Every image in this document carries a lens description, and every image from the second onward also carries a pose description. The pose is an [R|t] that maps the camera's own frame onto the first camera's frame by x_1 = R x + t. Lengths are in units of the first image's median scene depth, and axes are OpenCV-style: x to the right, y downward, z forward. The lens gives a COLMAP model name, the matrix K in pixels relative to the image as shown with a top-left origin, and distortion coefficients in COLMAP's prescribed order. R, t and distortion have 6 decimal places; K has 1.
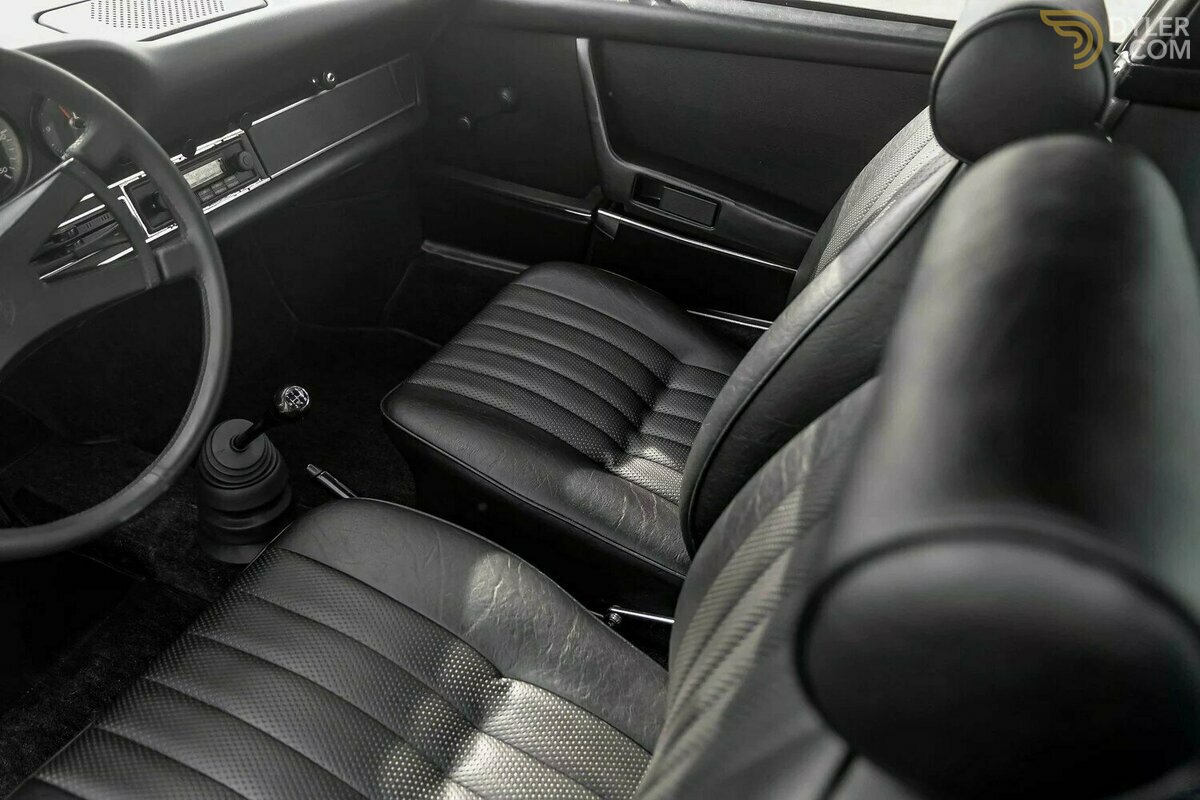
lens RADIAL K [[996.9, 0, 597.0], [0, 996.9, 401.4], [0, 0, 1]] dist [0.001335, -0.007331]
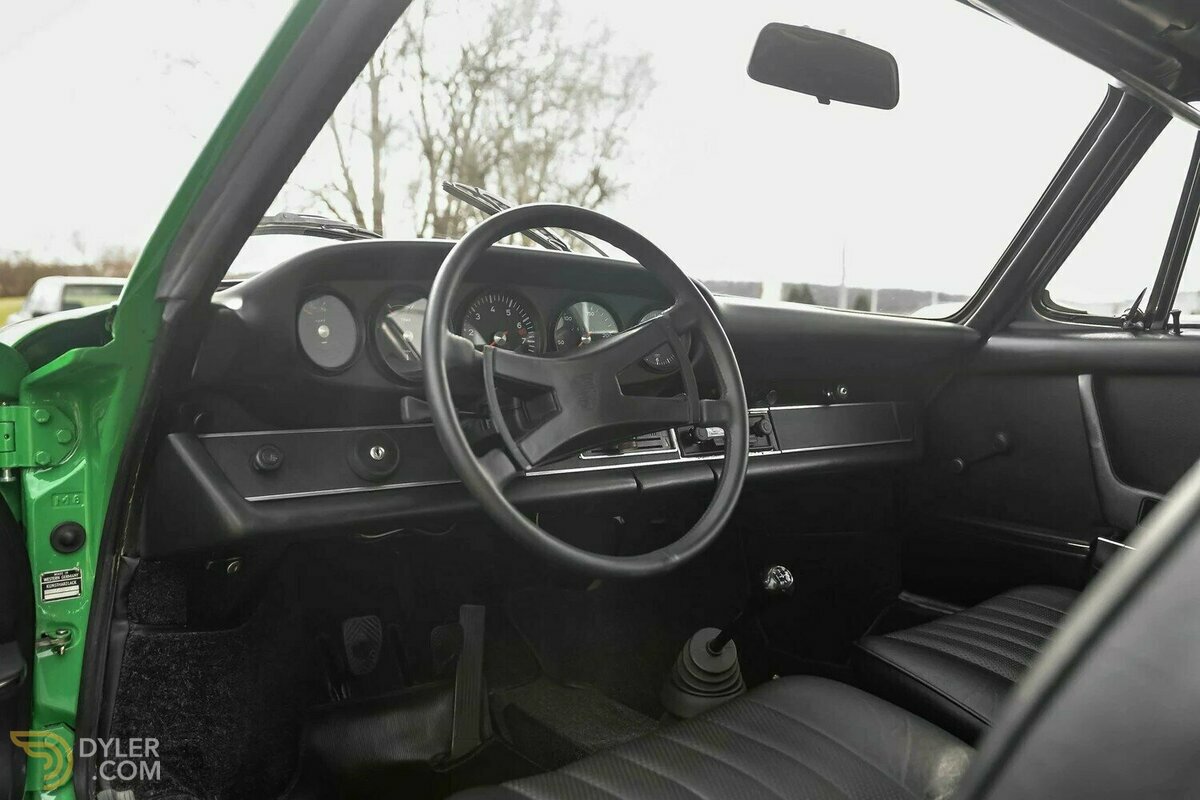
lens RADIAL K [[996.9, 0, 597.0], [0, 996.9, 401.4], [0, 0, 1]] dist [0.001335, -0.007331]
pose [[0.894979, 0.028254, -0.445212, -0.006189], [-0.250415, 0.857746, -0.448958, 0.264002], [0.369194, 0.513296, 0.774740, 0.001404]]
